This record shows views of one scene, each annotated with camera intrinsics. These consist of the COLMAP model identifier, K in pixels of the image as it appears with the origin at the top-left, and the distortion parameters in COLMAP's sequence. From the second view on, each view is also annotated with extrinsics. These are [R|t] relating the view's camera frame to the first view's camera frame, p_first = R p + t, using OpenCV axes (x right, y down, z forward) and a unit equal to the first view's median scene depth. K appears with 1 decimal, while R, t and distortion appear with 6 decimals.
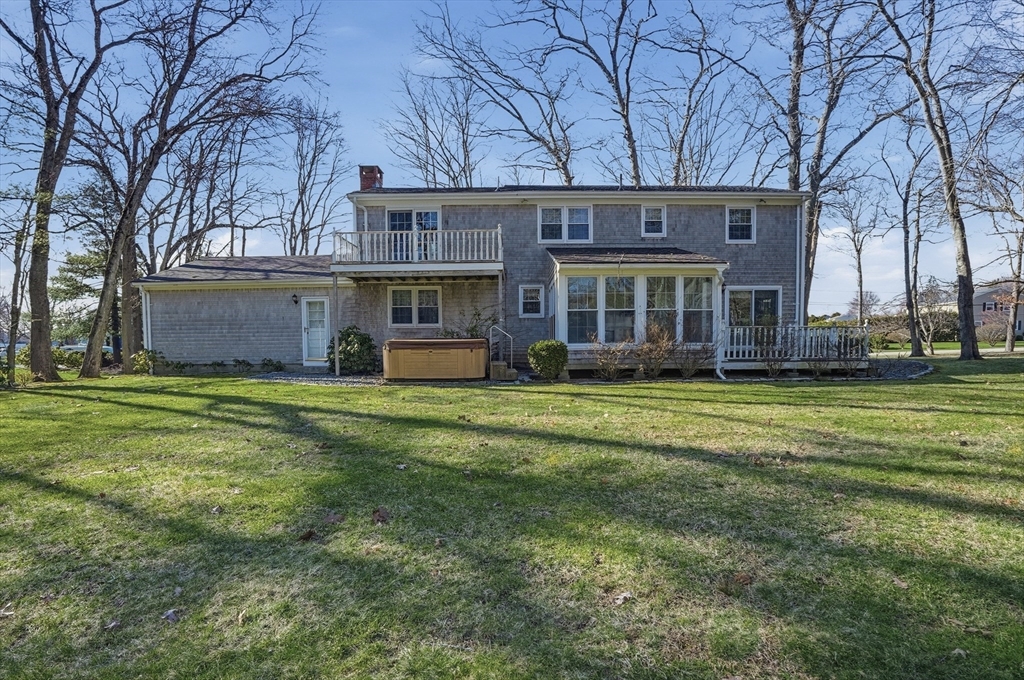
lens RADIAL K [[489.8, 0, 511.4], [0, 489.8, 363.0], [0, 0, 1]] dist [-0.041792, 0.000885]
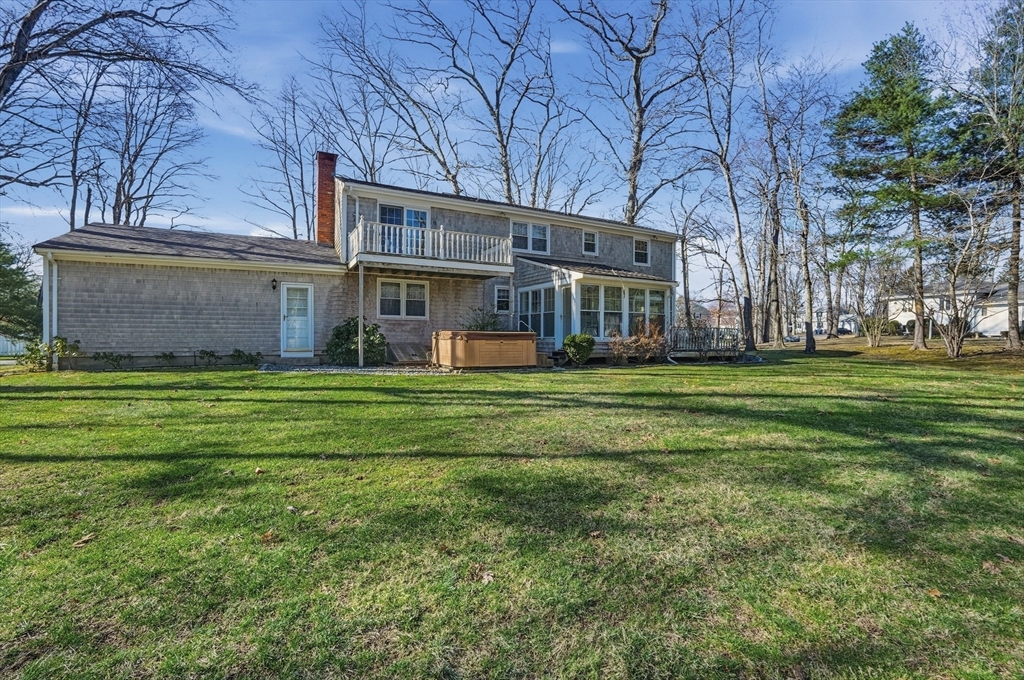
lens RADIAL K [[460.0, 0, 514.0], [0, 460.0, 339.7], [0, 0, 1]] dist [-0.063013, 0.016220]
pose [[0.876240, 0.009949, 0.481771, -0.461982], [0.007434, 0.999389, -0.034158, 0.005360], [-0.481817, 0.033512, 0.875631, 0.040530]]
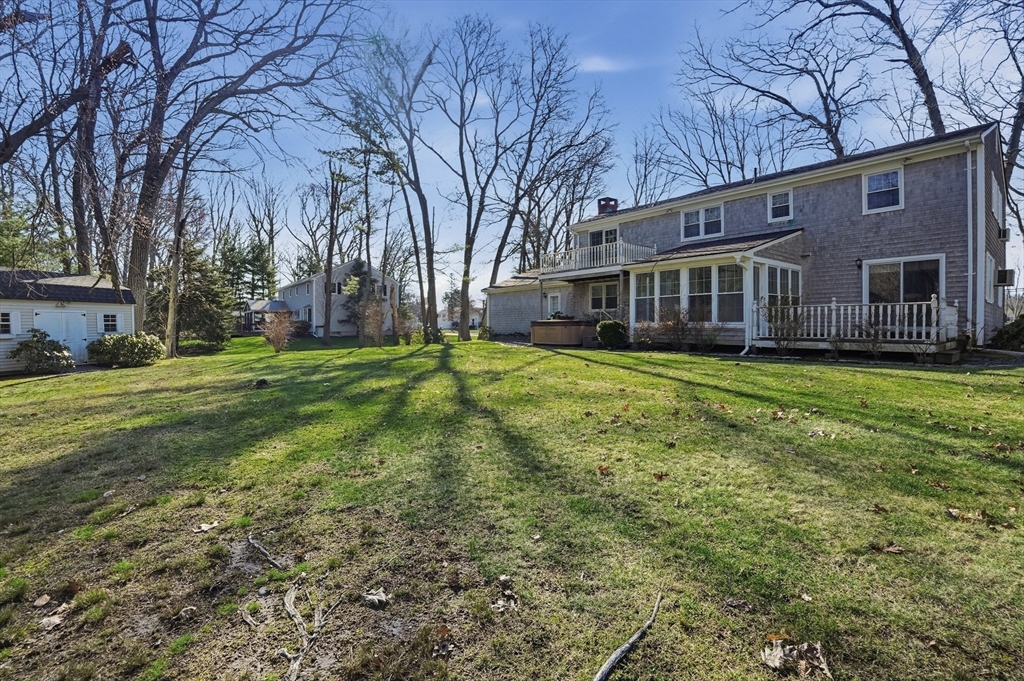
lens RADIAL K [[453.2, 0, 517.5], [0, 453.2, 311.7], [0, 0, 1]] dist [-0.010109, 0.000291]
pose [[0.644574, -0.016272, -0.764368, 0.657732], [-0.032734, 0.998269, -0.048855, 0.000824], [0.763840, 0.056512, 0.642926, -0.042765]]
